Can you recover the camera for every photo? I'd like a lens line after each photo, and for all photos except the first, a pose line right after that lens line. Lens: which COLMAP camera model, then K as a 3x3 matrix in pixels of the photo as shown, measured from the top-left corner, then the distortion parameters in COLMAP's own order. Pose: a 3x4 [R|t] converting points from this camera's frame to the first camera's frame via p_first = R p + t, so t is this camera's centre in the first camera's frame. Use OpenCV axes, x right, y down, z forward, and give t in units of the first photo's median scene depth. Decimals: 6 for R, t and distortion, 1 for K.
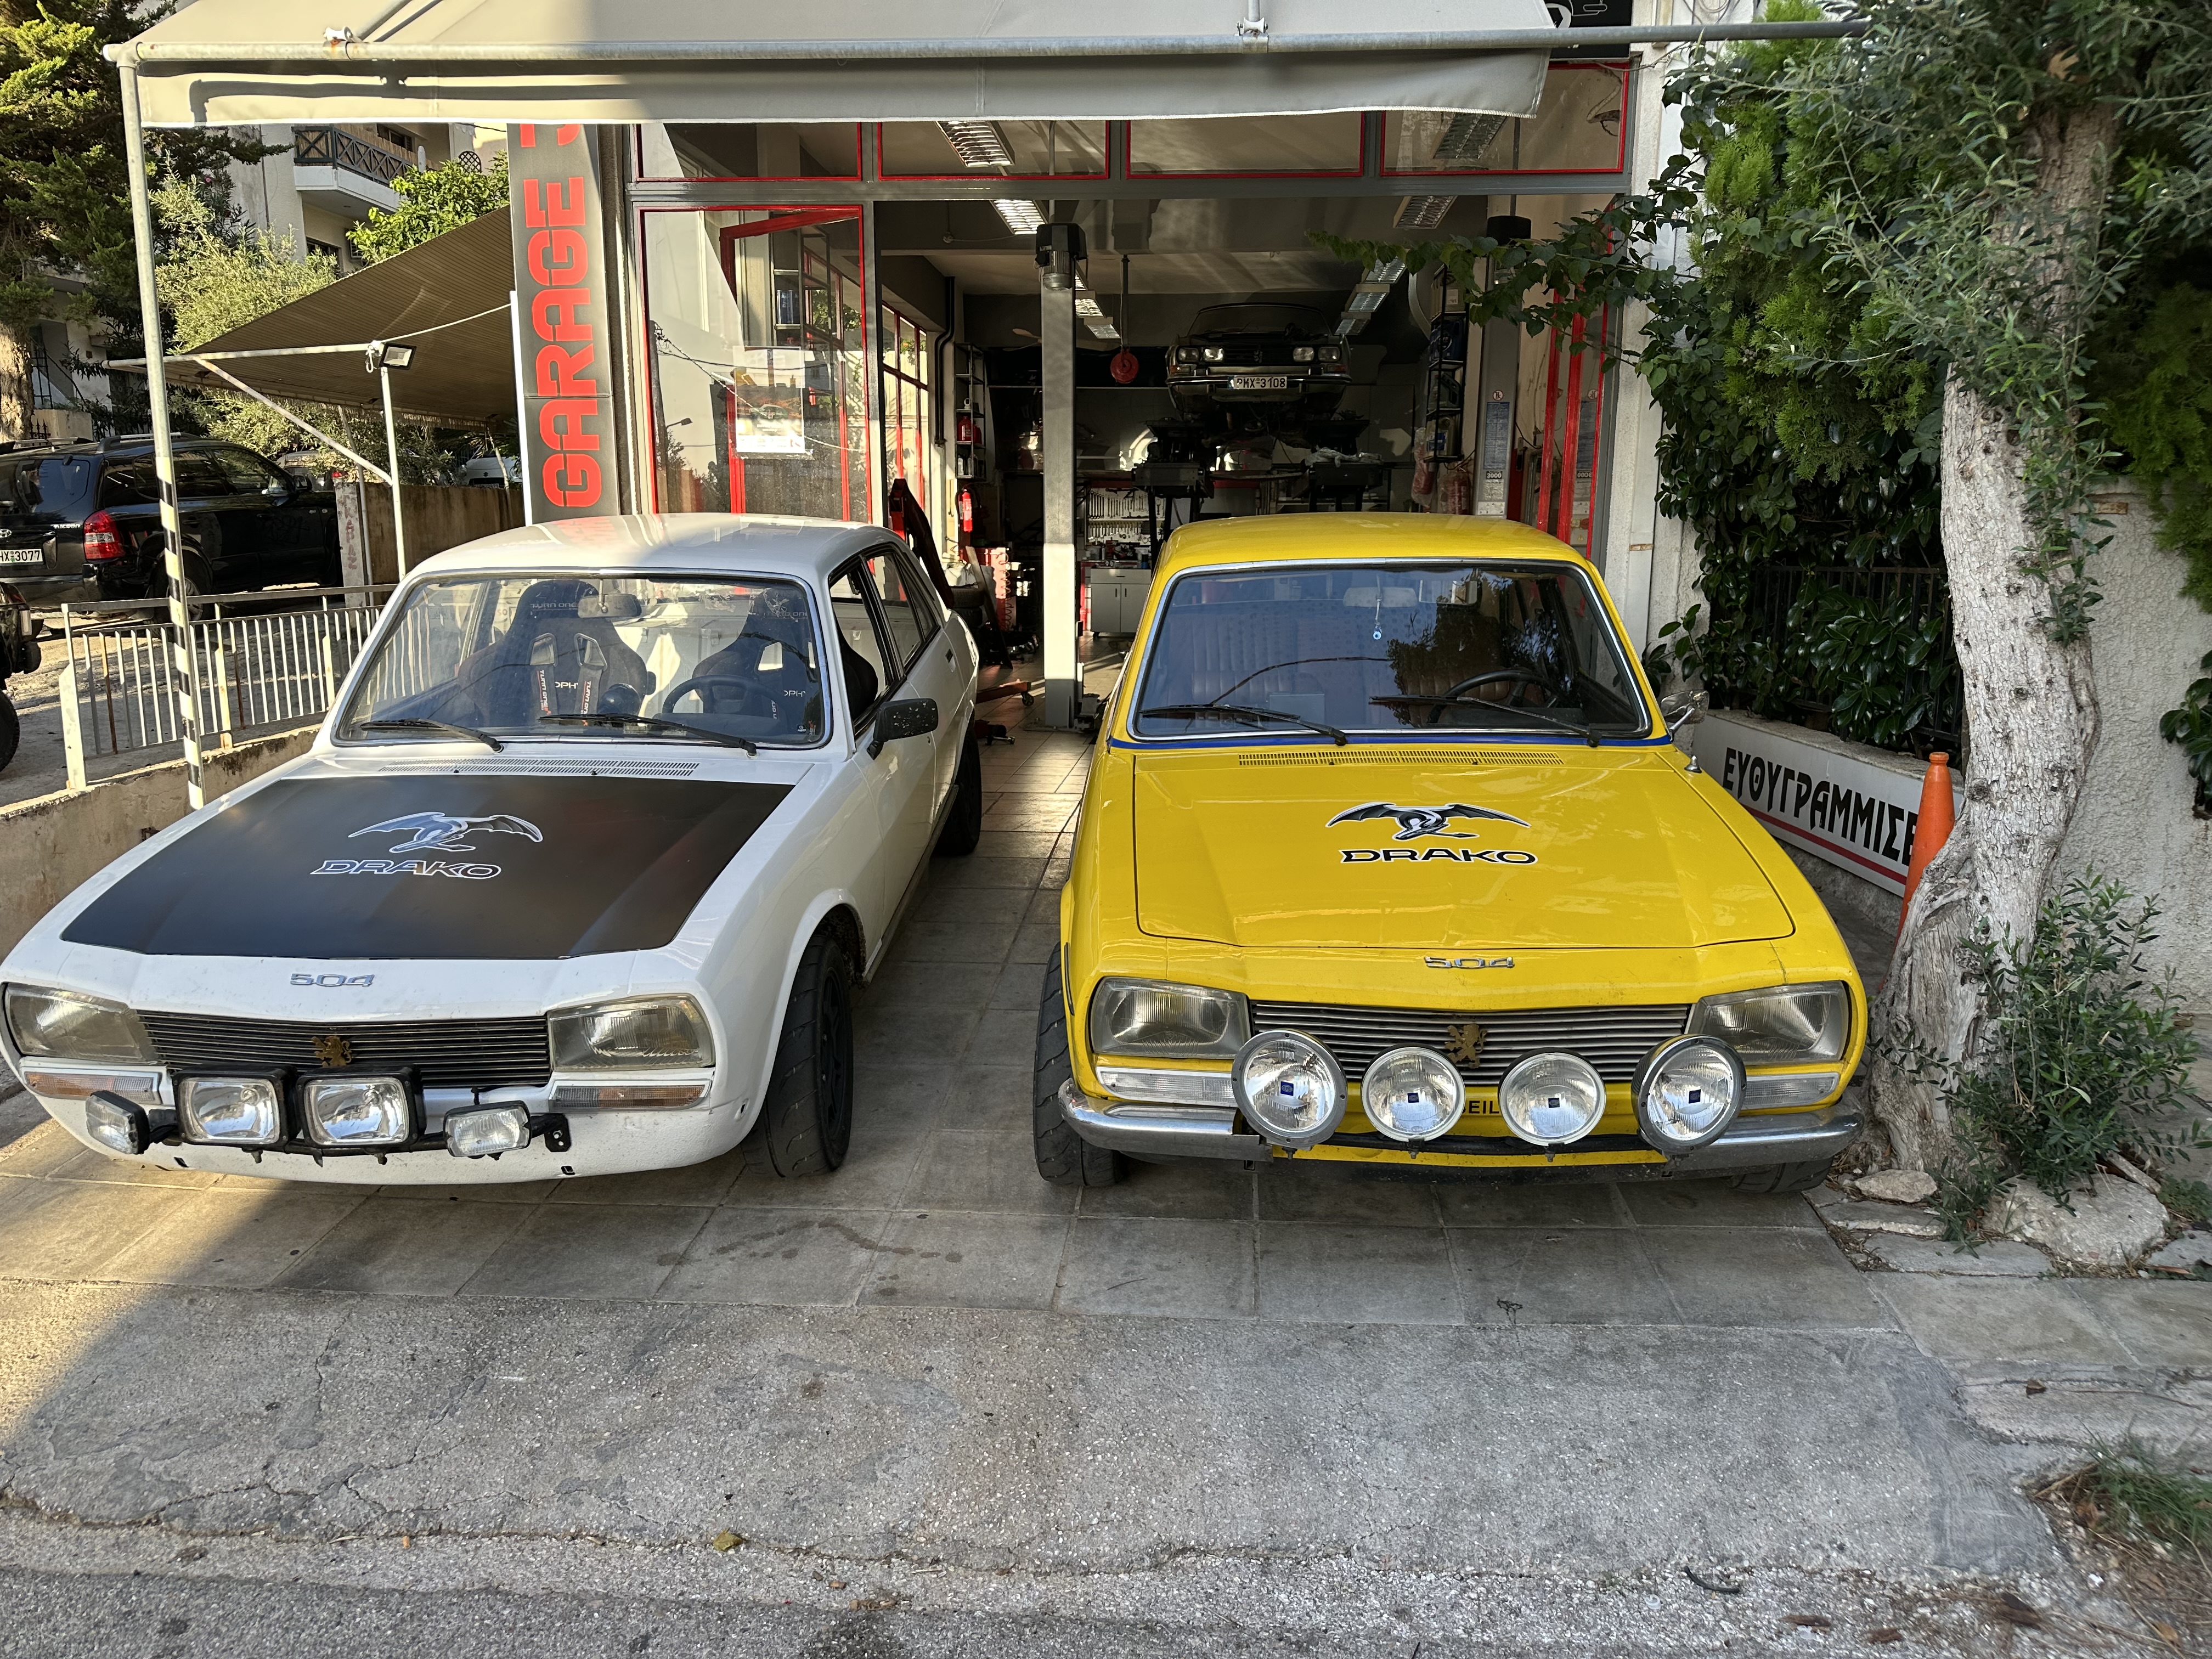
lens RADIAL K [[1565.4, 0, 1150.4], [0, 1565.4, 834.3], [0, 0, 1]] dist [0.026632, -0.004683]
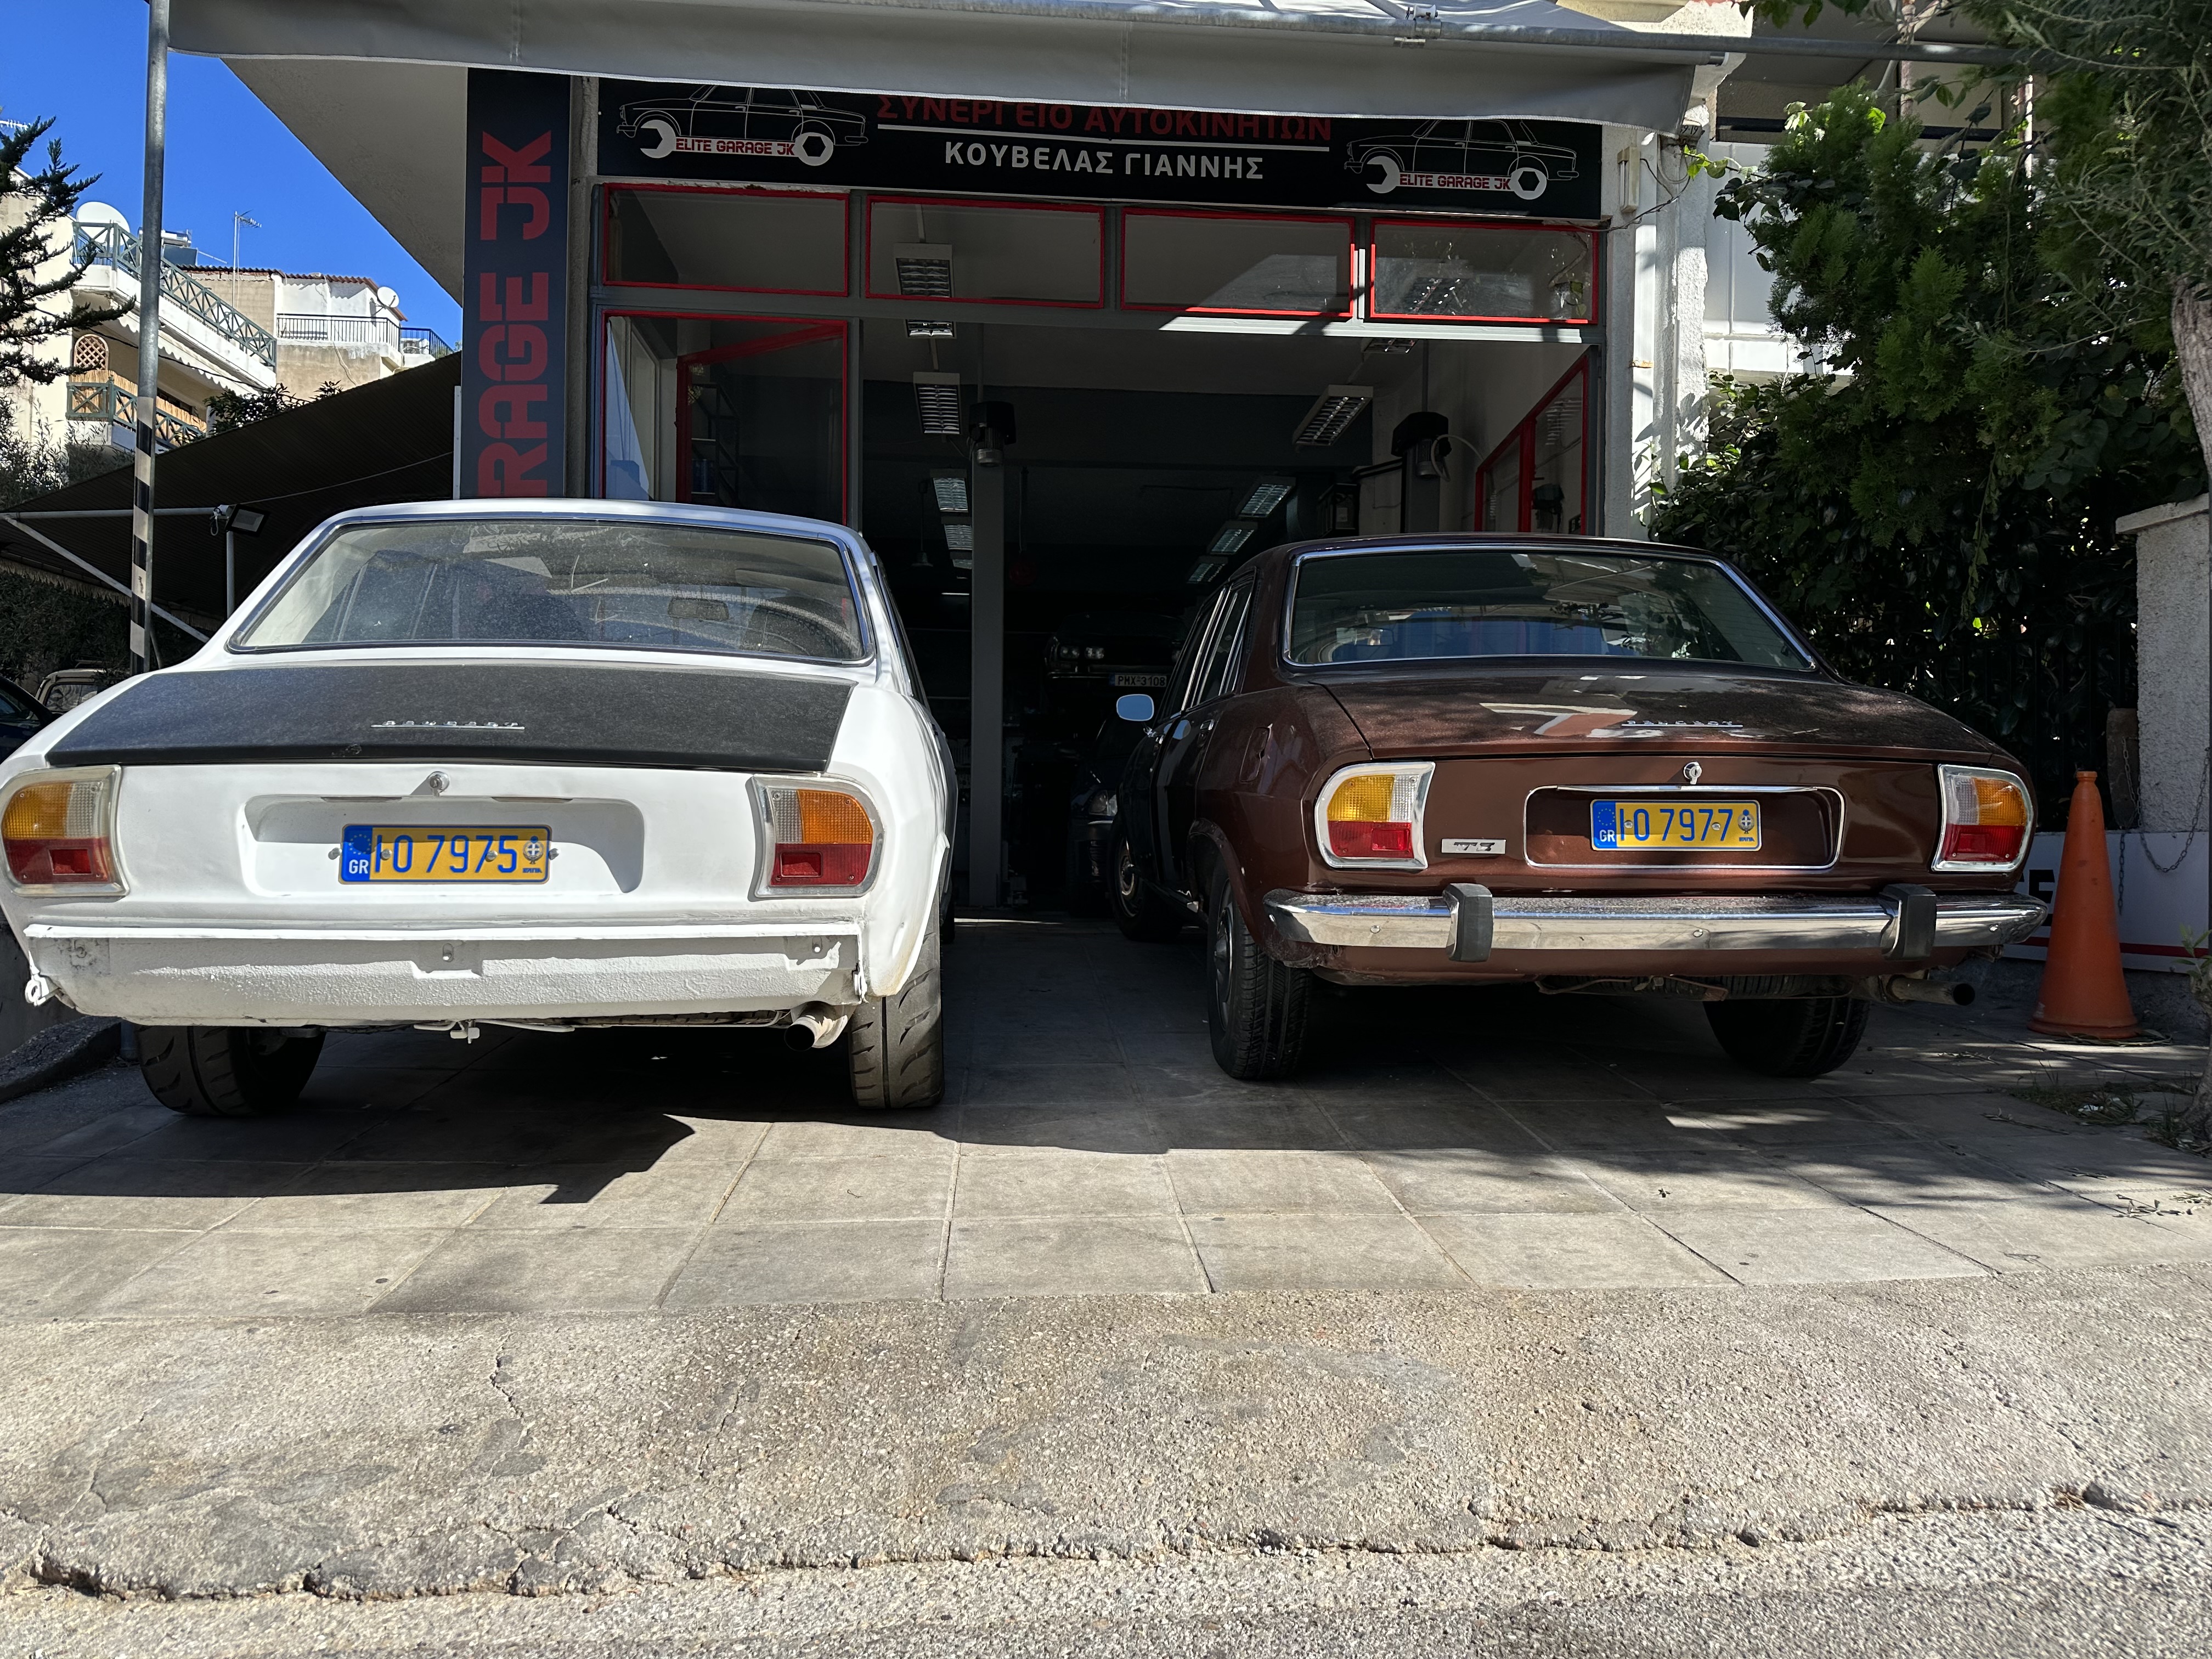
lens RADIAL K [[1565.4, 0, 1150.4], [0, 1565.4, 834.3], [0, 0, 1]] dist [0.026632, -0.004683]
pose [[0.989005, 0.002630, 0.147861, -0.094012], [0.026377, 0.980672, -0.193873, 0.066306], [-0.145513, 0.195641, 0.969820, 0.071436]]
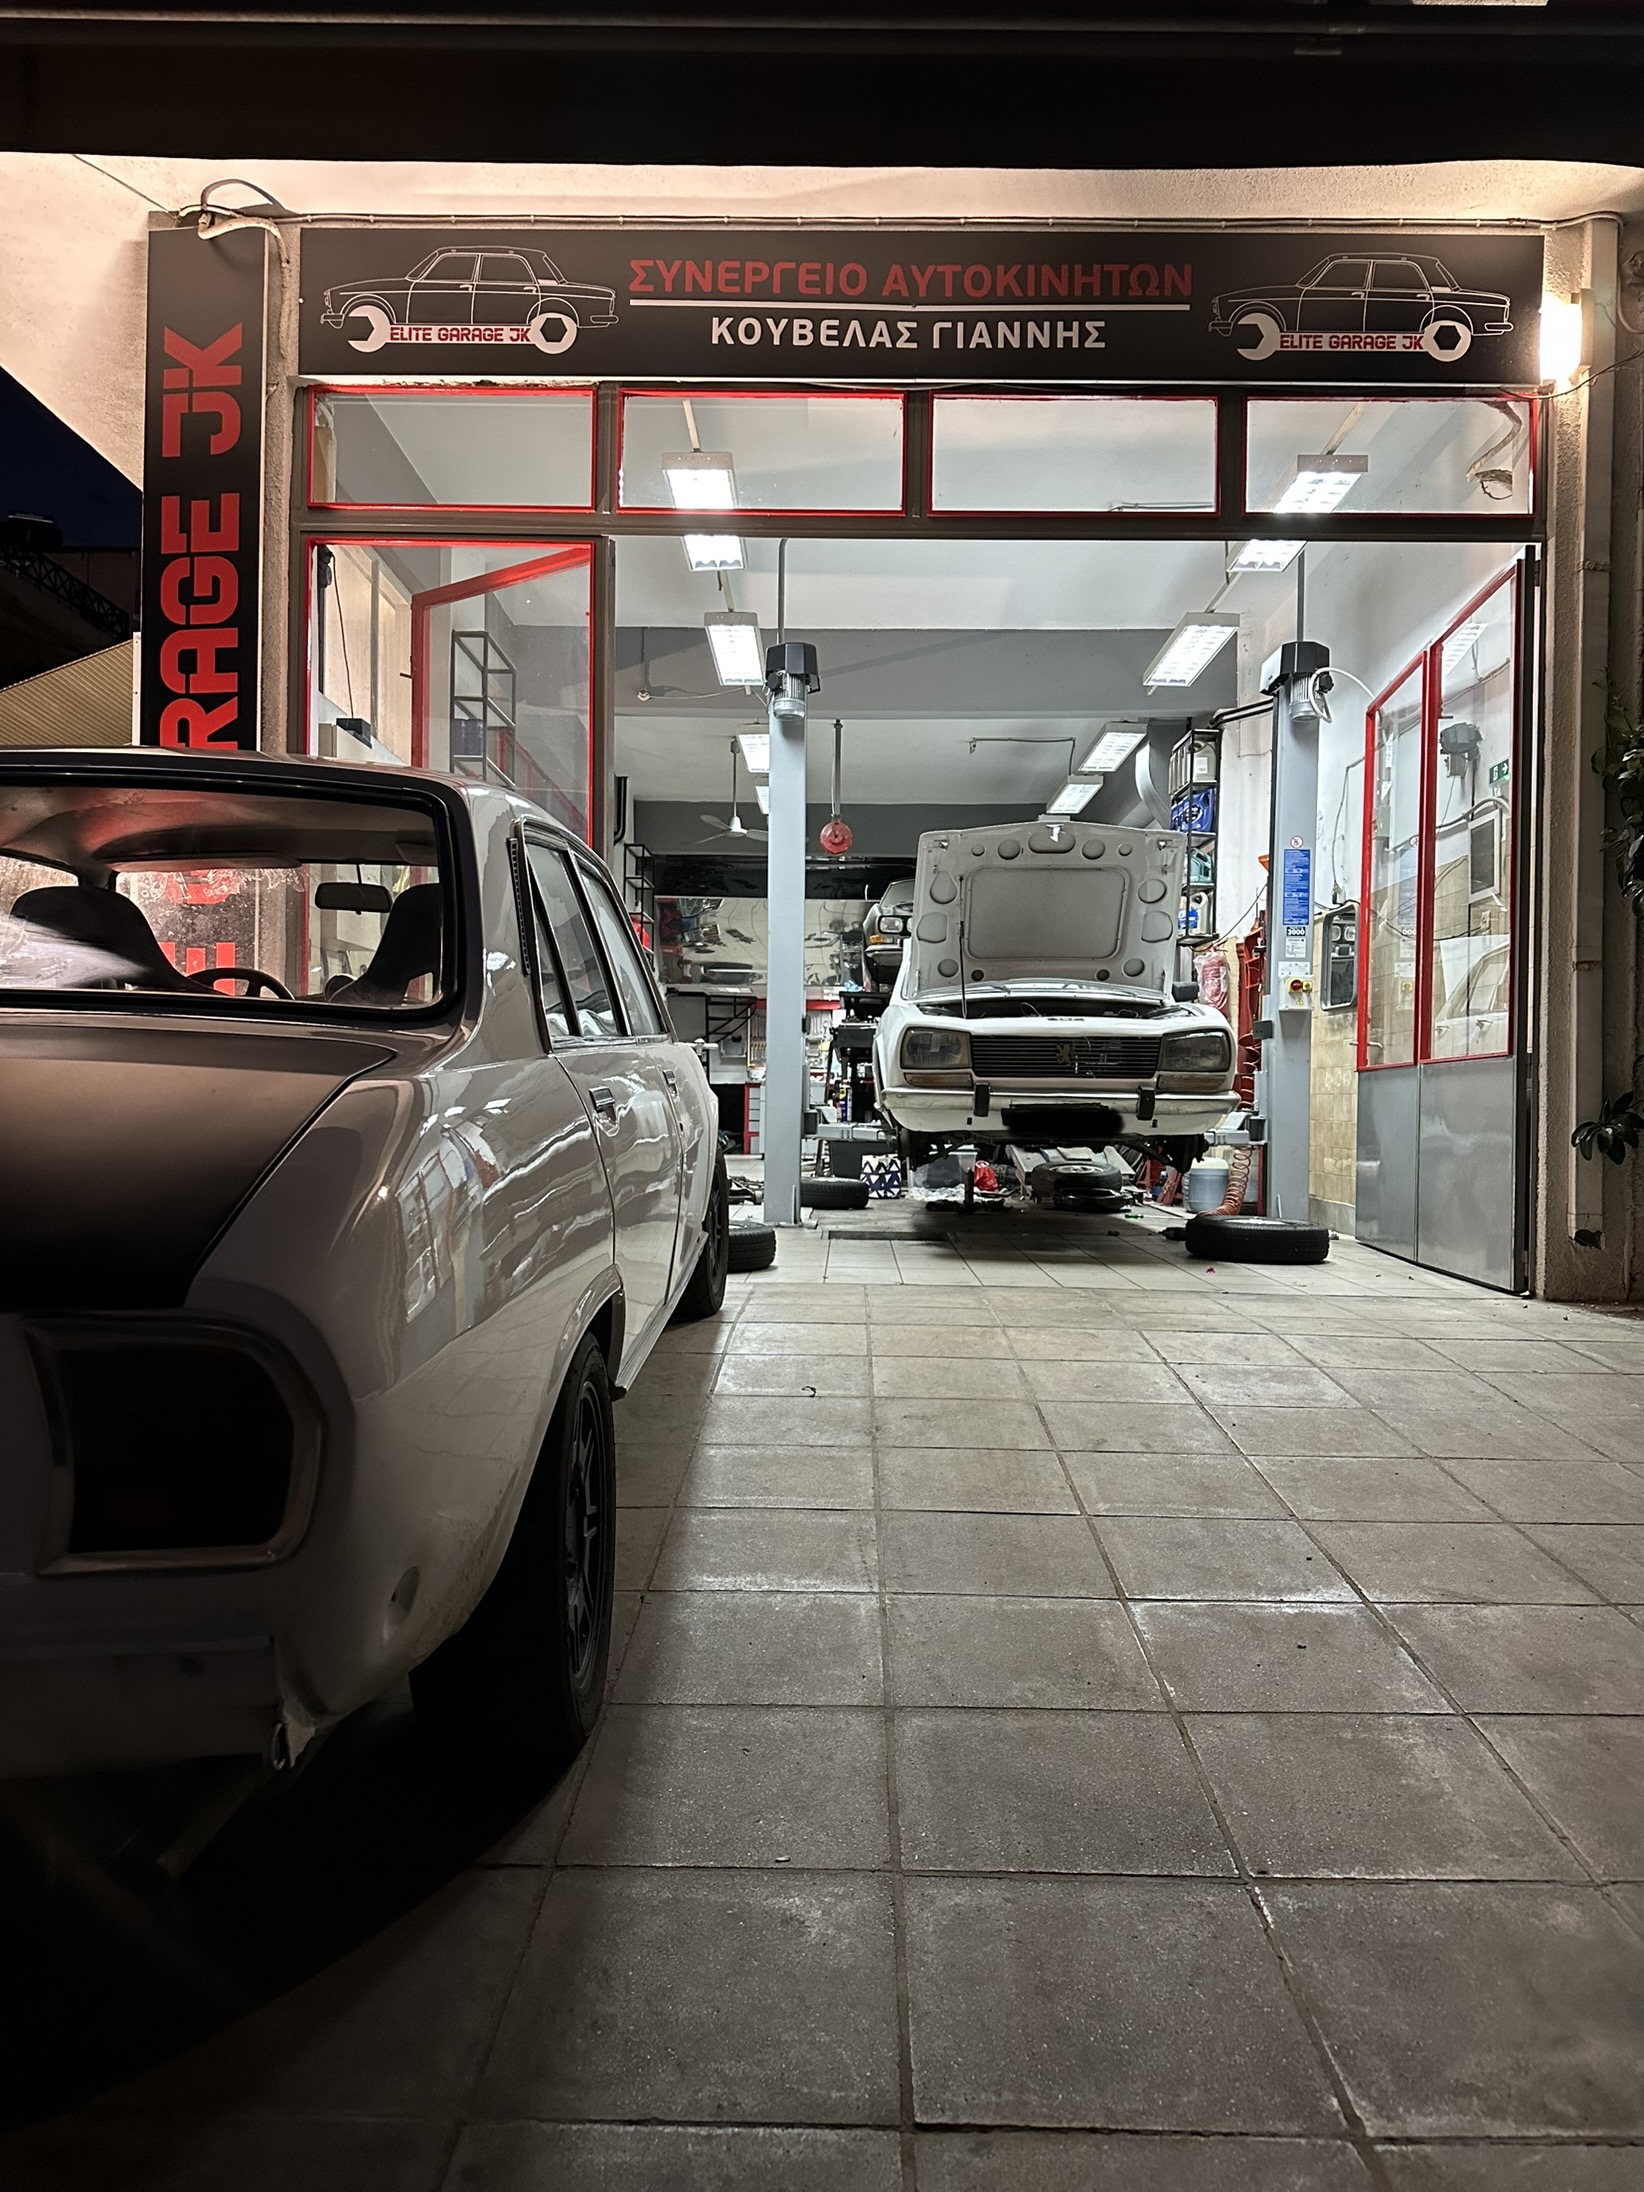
lens RADIAL K [[1551.2, 0, 835.3], [0, 1551.2, 1098.6], [0, 0, 1]] dist [0.026632, -0.004683]
pose [[0.998877, 0.005073, 0.047111, -0.065196], [0.004066, 0.981406, -0.191900, 0.019029], [-0.047208, 0.191876, 0.980283, 0.186429]]
